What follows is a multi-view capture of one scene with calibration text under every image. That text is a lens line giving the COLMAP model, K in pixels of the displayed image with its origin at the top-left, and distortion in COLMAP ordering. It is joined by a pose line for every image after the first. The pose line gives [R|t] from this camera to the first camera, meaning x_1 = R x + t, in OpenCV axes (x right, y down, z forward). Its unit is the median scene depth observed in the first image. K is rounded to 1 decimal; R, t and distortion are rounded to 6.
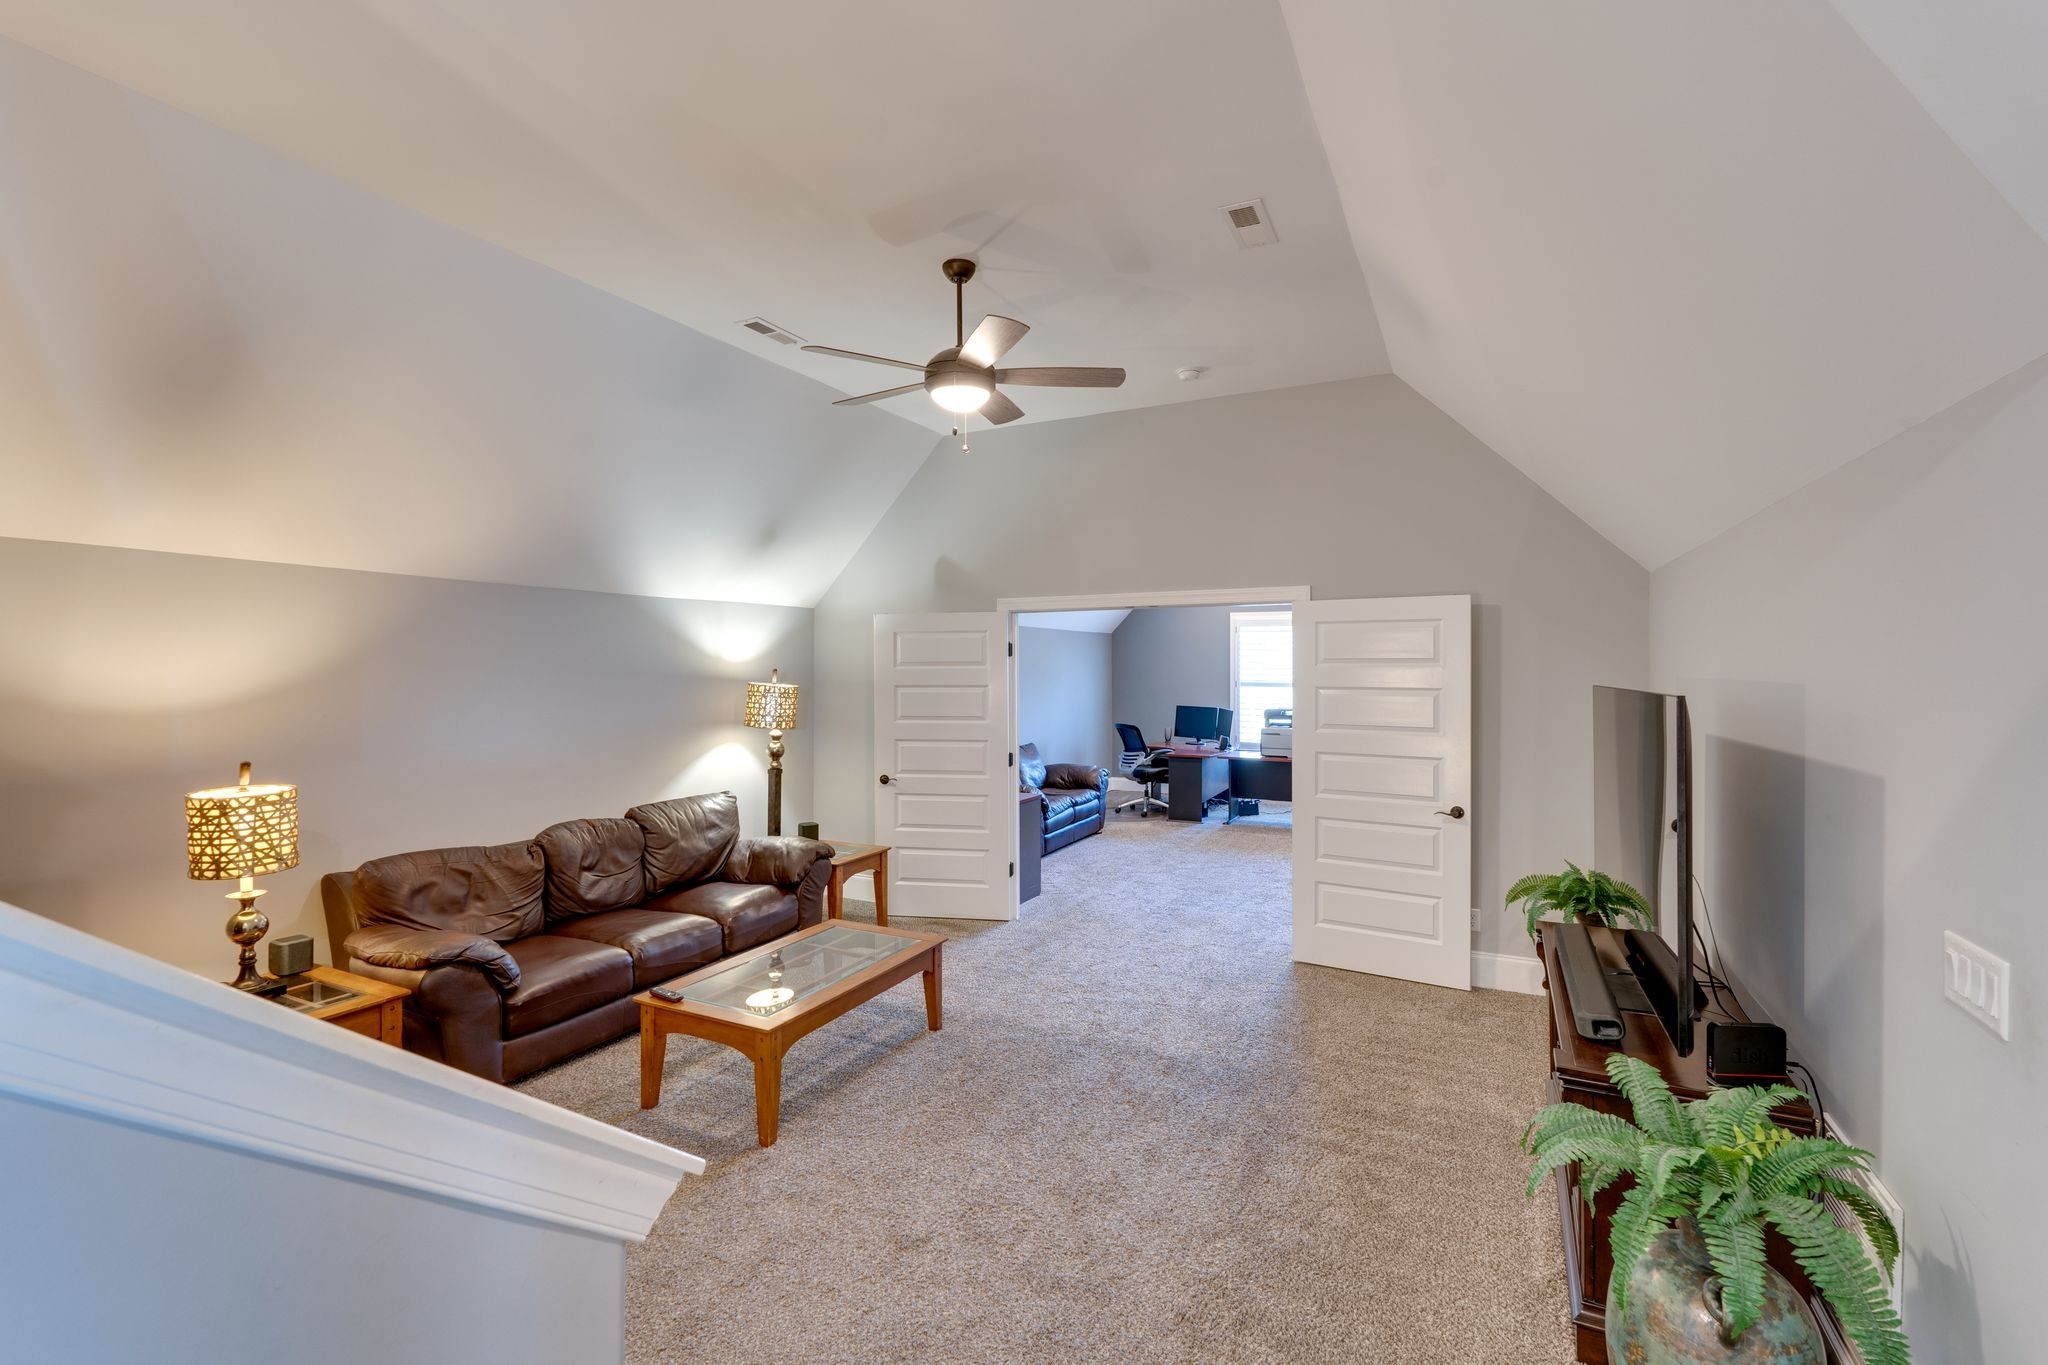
lens RADIAL K [[907.8, 0, 997.3], [0, 907.8, 671.2], [0, 0, 1]] dist [-0.001785, -0.000511]
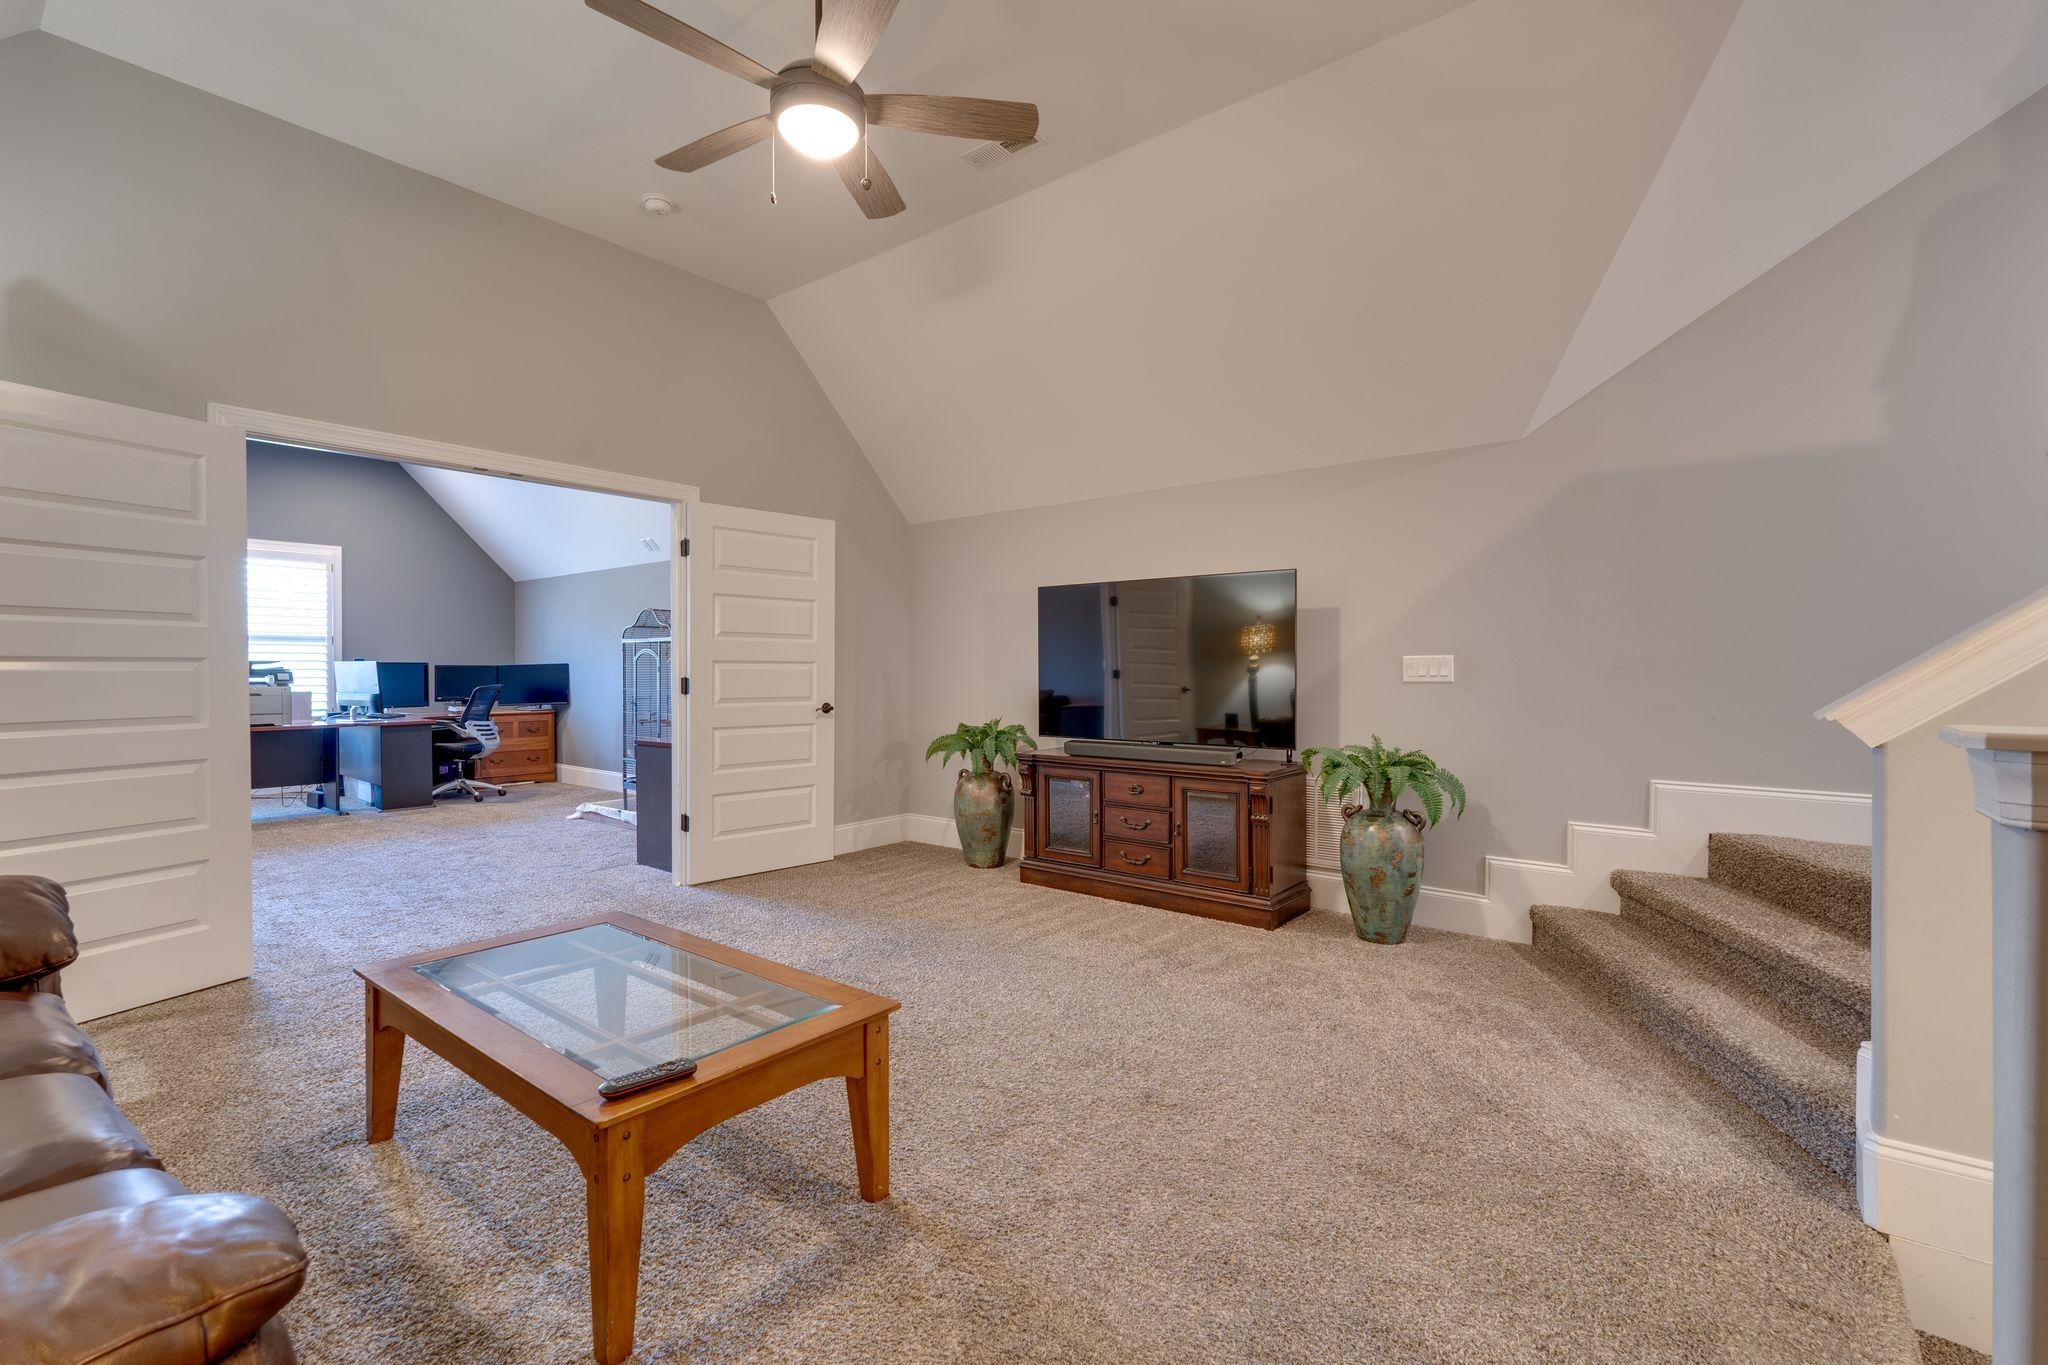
lens RADIAL K [[907.8, 0, 1018.7], [0, 907.8, 675.9], [0, 0, 1]] dist [-0.001785, -0.000511]
pose [[0.188284, -0.003937, 0.982107, -0.584887], [0.002765, 0.999990, 0.003479, 0.112364], [-0.982111, 0.002060, 0.188293, 0.544421]]
